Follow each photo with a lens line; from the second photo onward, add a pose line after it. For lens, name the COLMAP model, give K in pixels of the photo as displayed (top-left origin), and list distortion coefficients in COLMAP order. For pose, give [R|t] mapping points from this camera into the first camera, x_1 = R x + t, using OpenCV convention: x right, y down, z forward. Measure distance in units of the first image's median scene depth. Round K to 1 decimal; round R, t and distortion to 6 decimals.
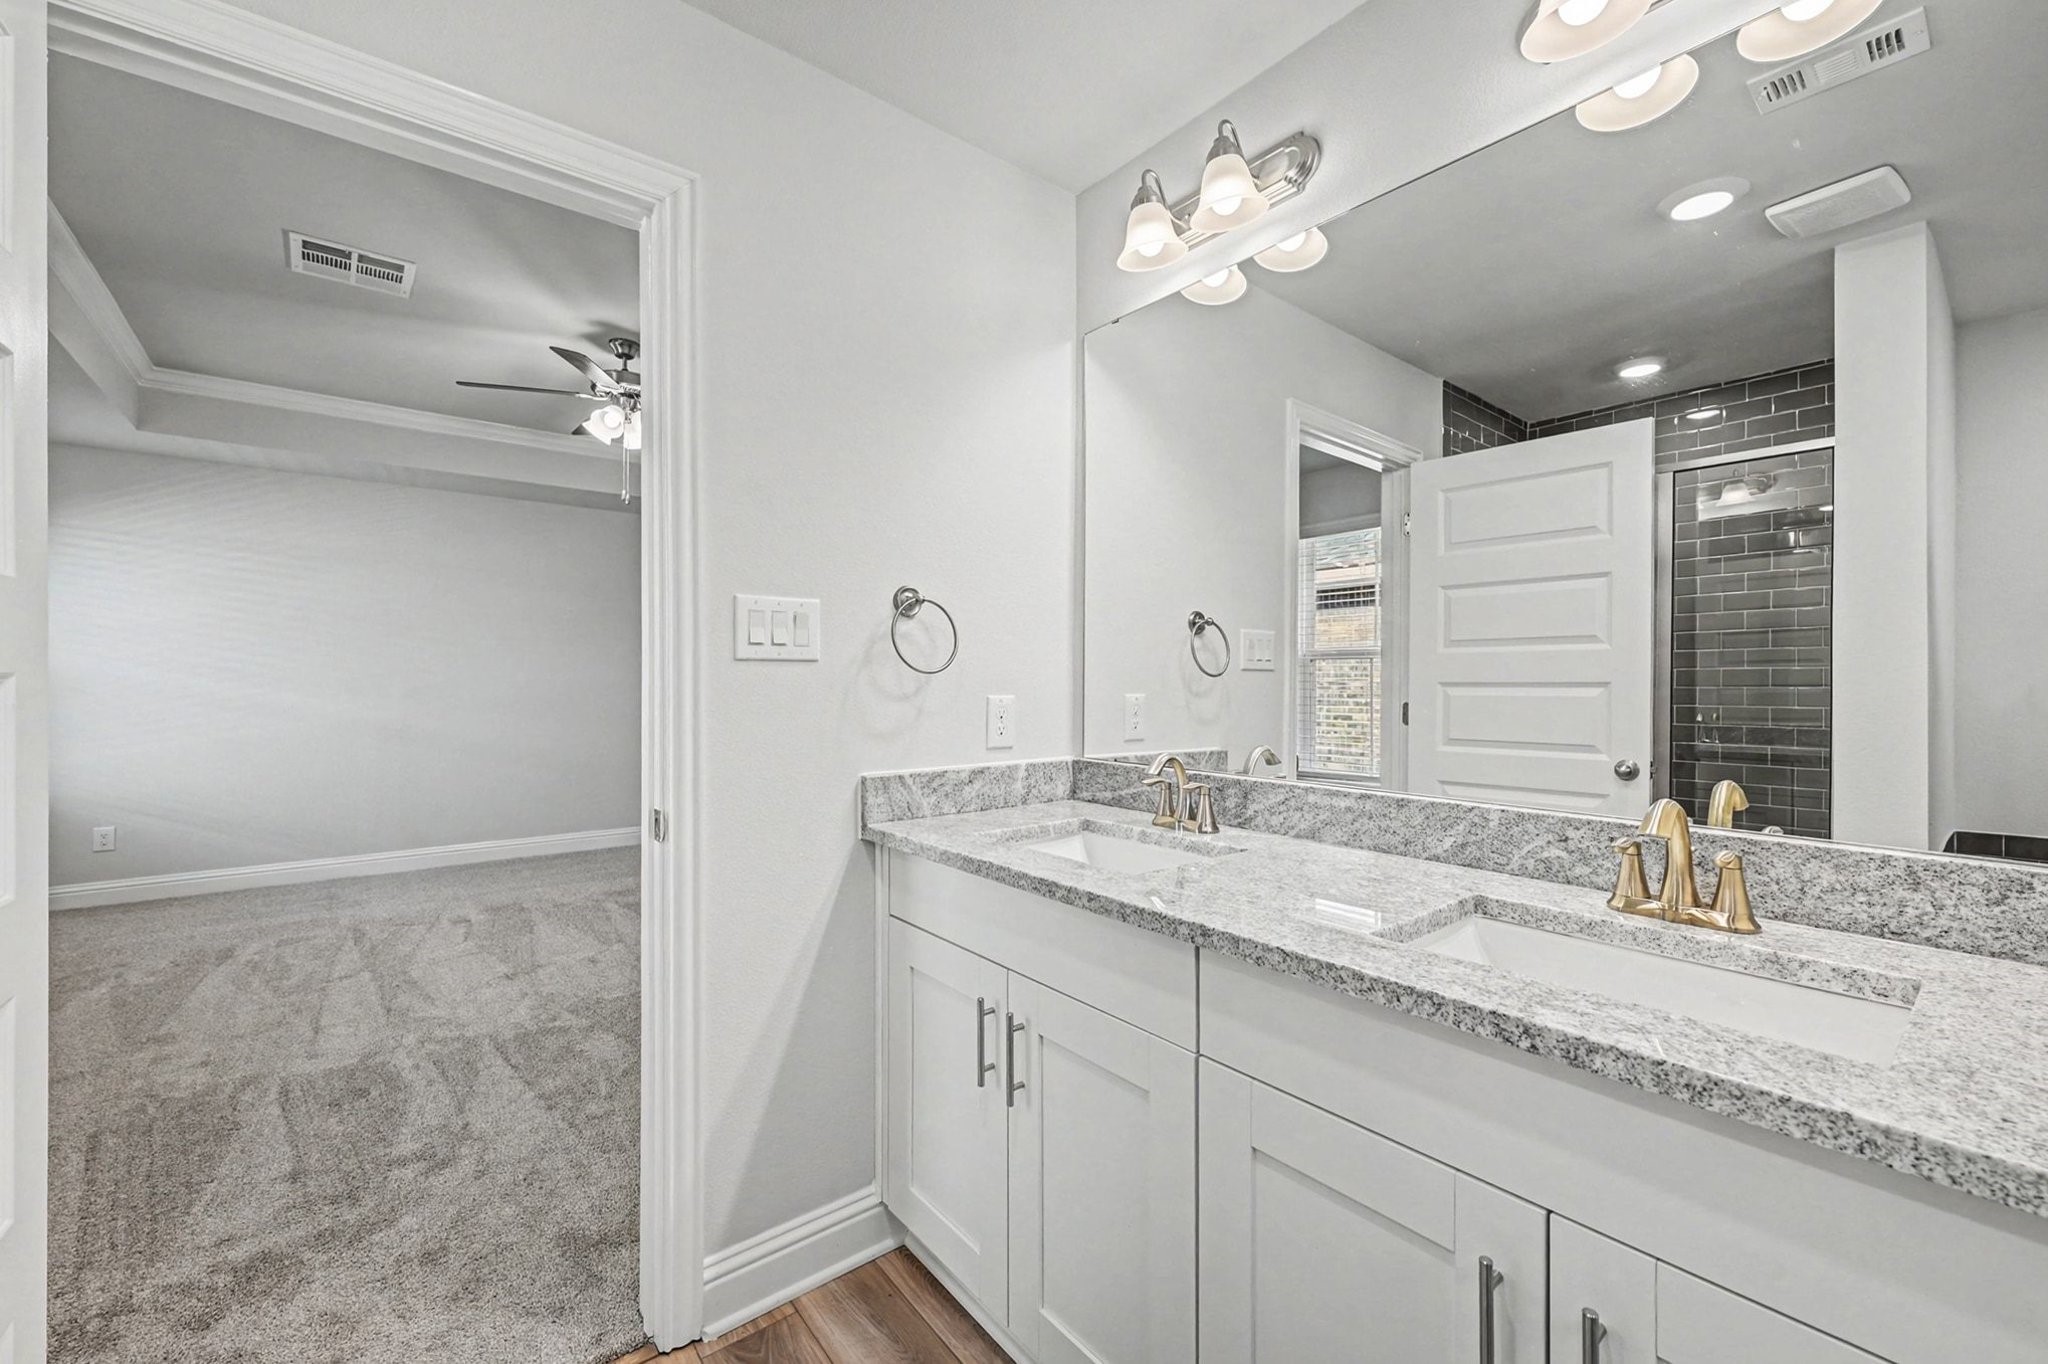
lens RADIAL K [[831.2, 0, 1008.3], [0, 831.2, 661.4], [0, 0, 1]] dist [-0.000913, -0.000308]
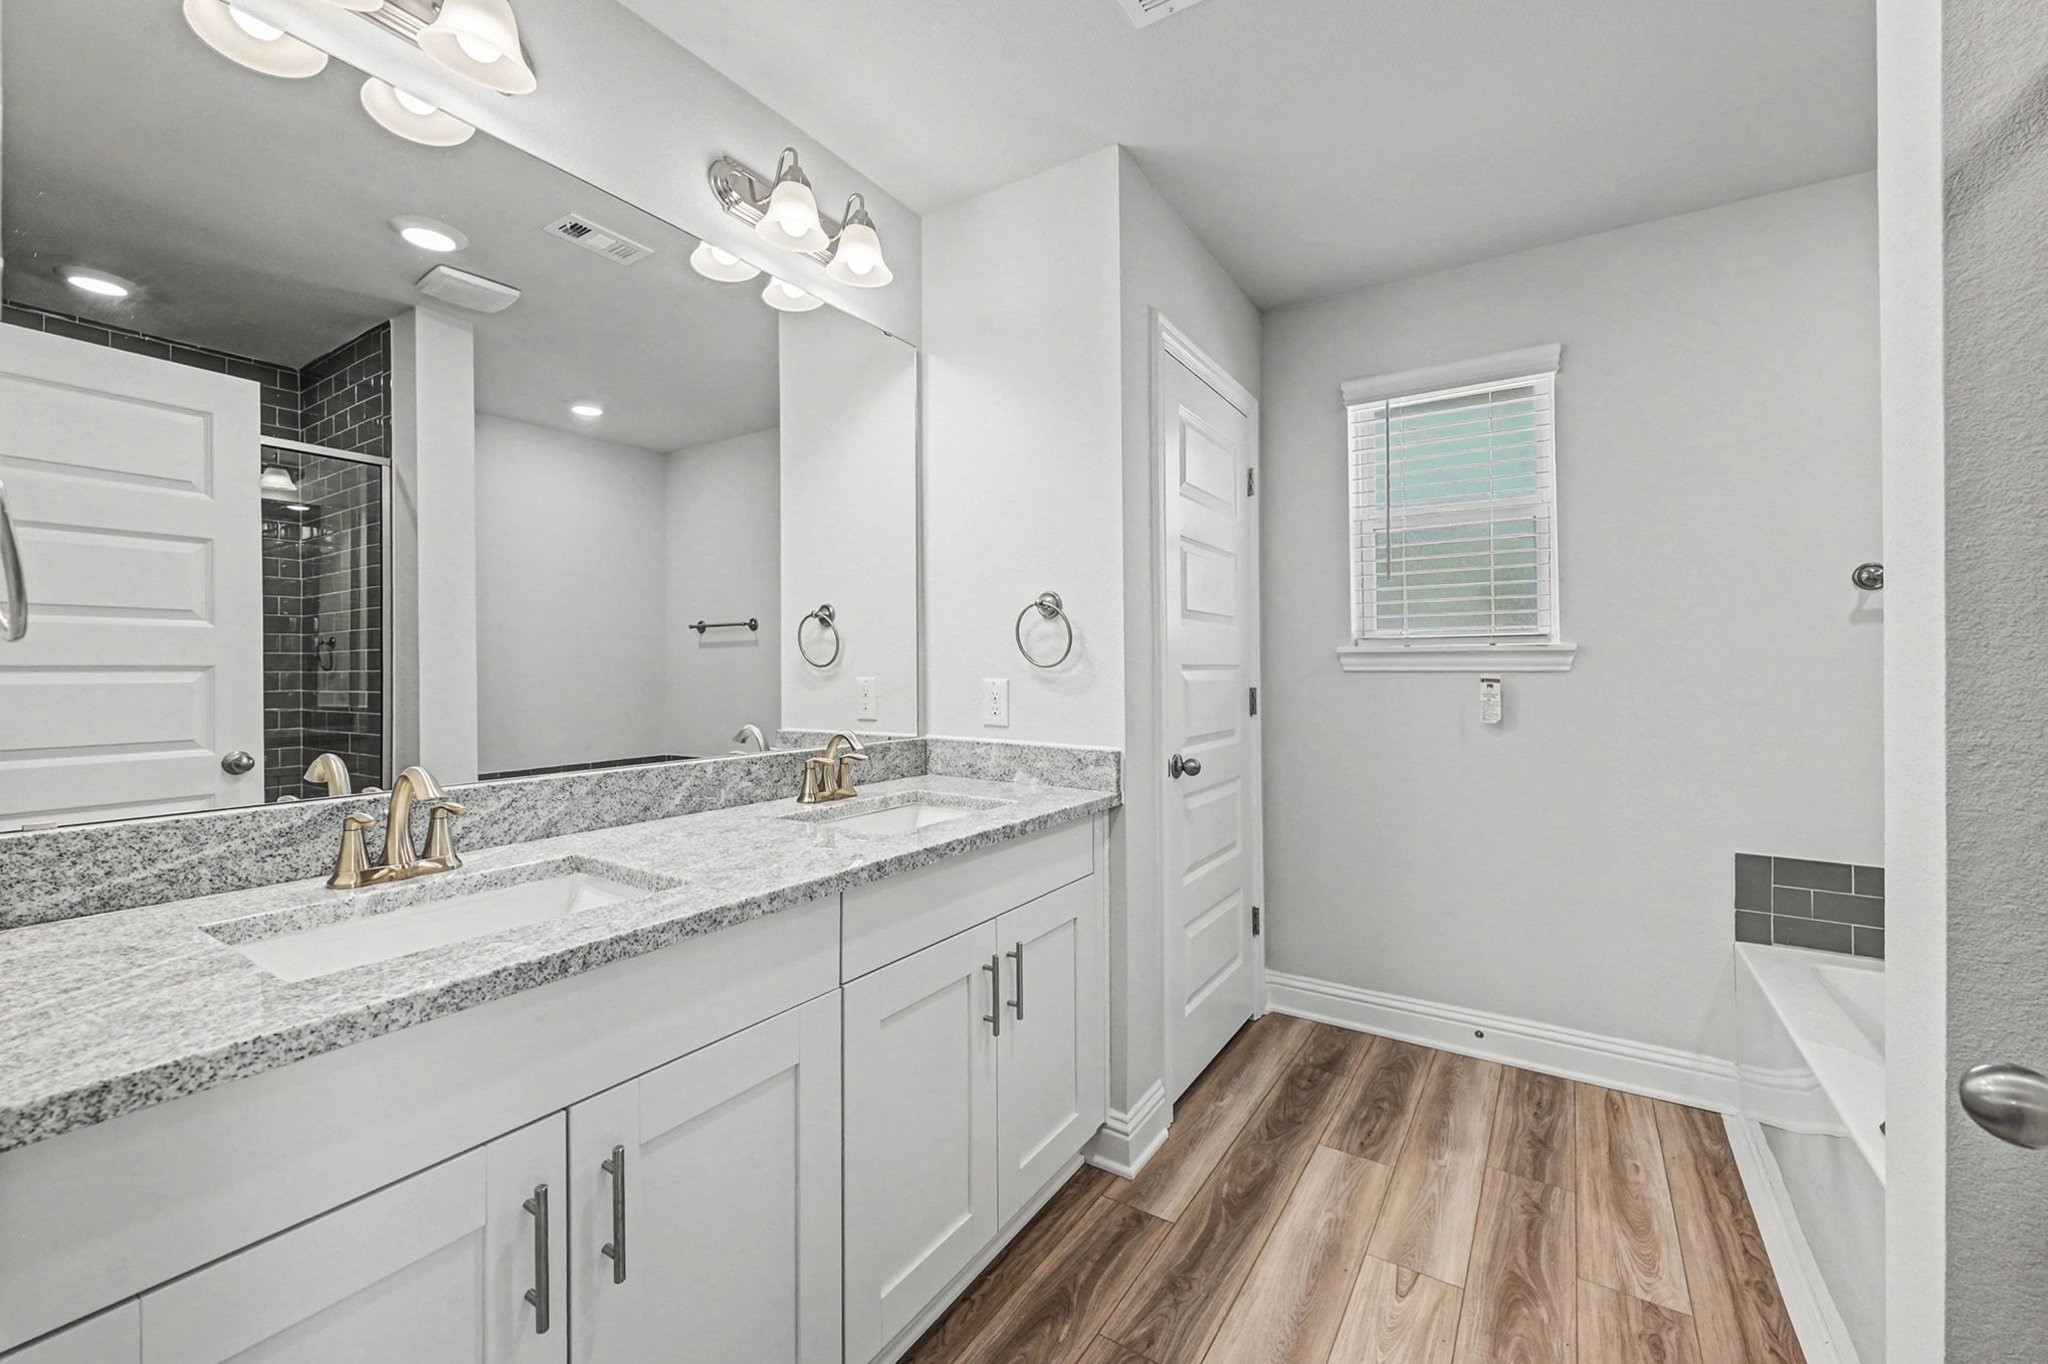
lens RADIAL K [[831.2, 0, 1008.3], [0, 831.2, 661.4], [0, 0, 1]] dist [-0.000913, -0.000308]
pose [[-0.316232, 0.005549, 0.948666, -0.716382], [-0.019896, 0.999724, -0.012480, 0.024990], [-0.948473, -0.022822, -0.316035, 0.880602]]
